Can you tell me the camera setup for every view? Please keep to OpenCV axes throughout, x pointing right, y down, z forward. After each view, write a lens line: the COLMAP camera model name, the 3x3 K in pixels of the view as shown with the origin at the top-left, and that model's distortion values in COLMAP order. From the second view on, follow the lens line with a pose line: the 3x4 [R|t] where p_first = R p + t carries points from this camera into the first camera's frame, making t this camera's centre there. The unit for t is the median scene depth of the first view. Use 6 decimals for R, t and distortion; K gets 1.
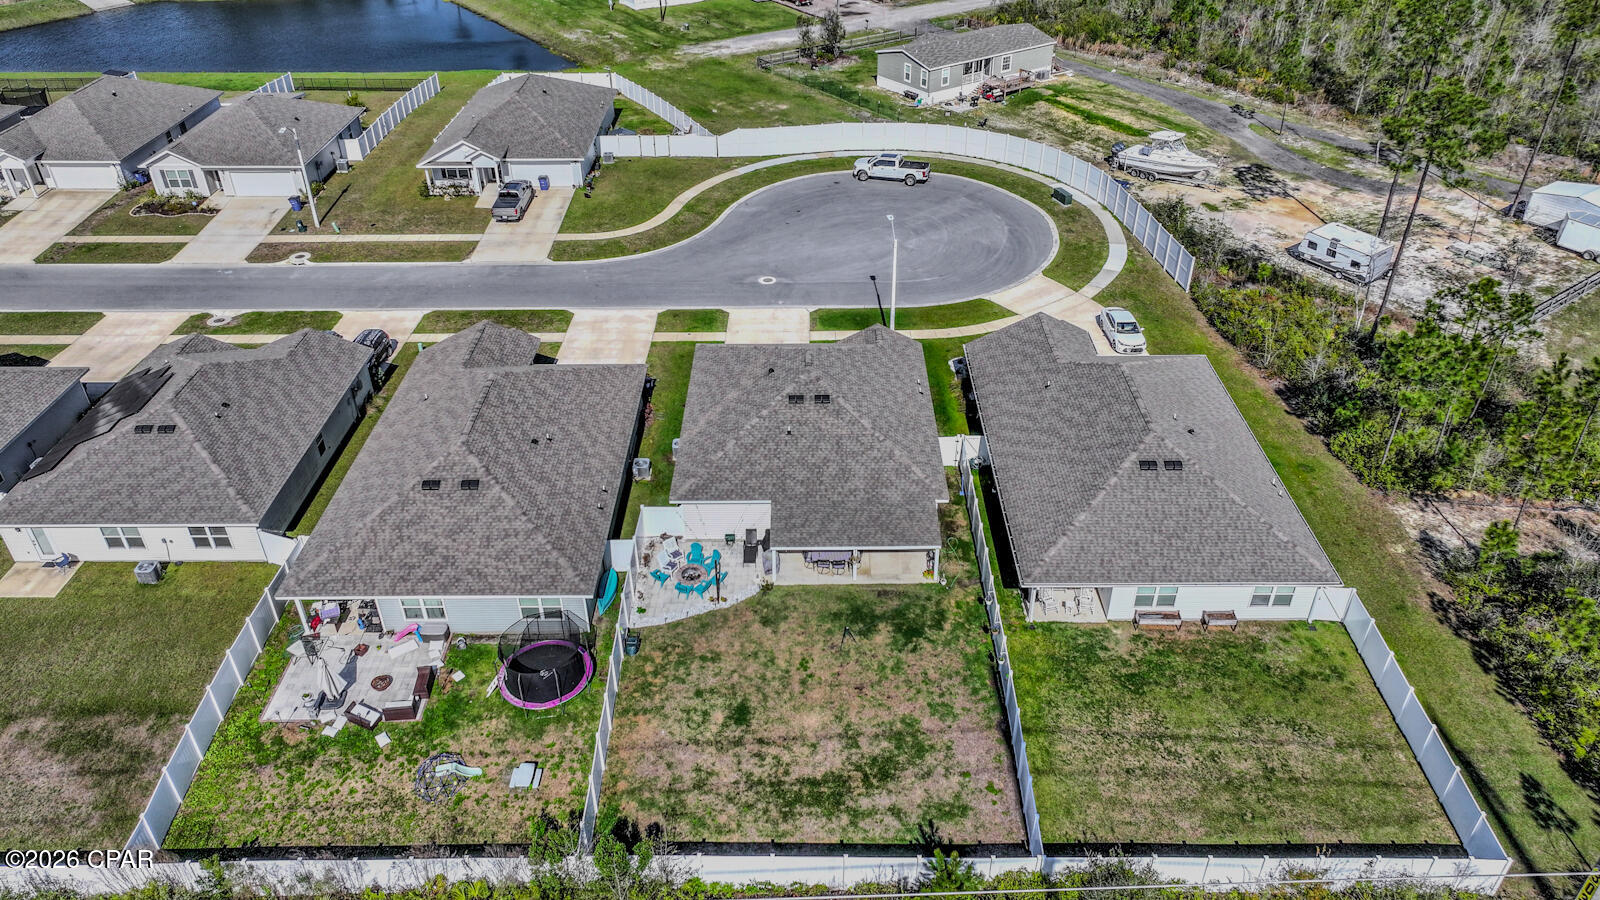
lens RADIAL K [[1087.6, 0, 823.3], [0, 1087.6, 416.1], [0, 0, 1]] dist [0.014323, 0.000883]
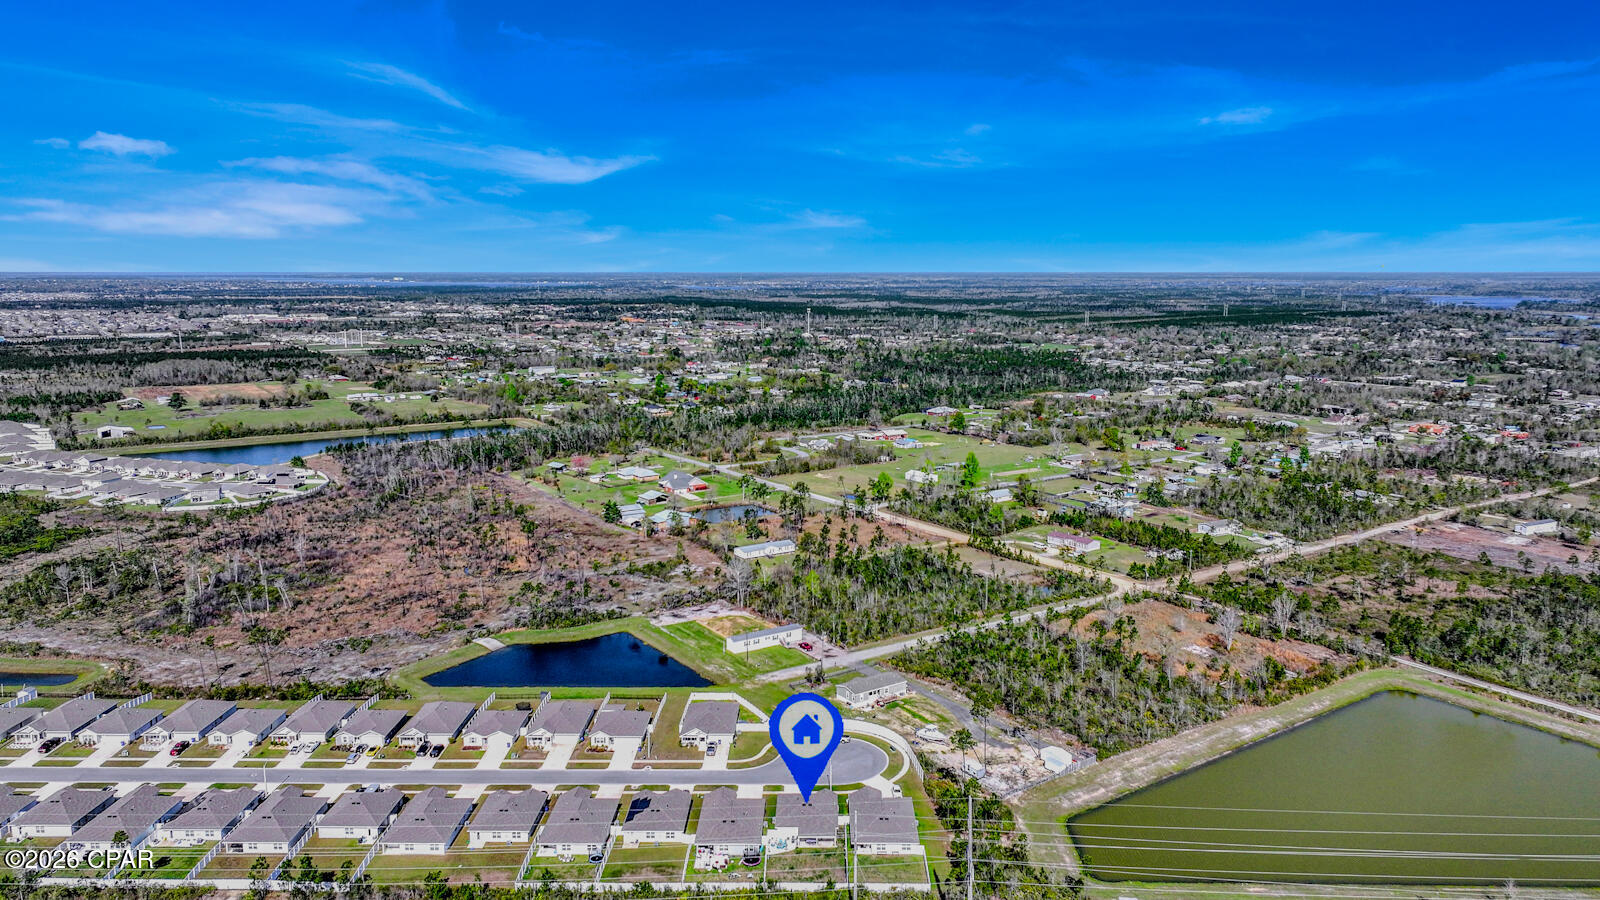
lens RADIAL K [[1087.6, 0, 823.3], [0, 1087.6, 416.1], [0, 0, 1]] dist [0.014323, 0.000883]
pose [[0.999959, 0.006278, -0.006466, 0.042633], [-0.008473, 0.899303, -0.437244, 0.304013], [0.003070, 0.437281, 0.899320, -2.208428]]
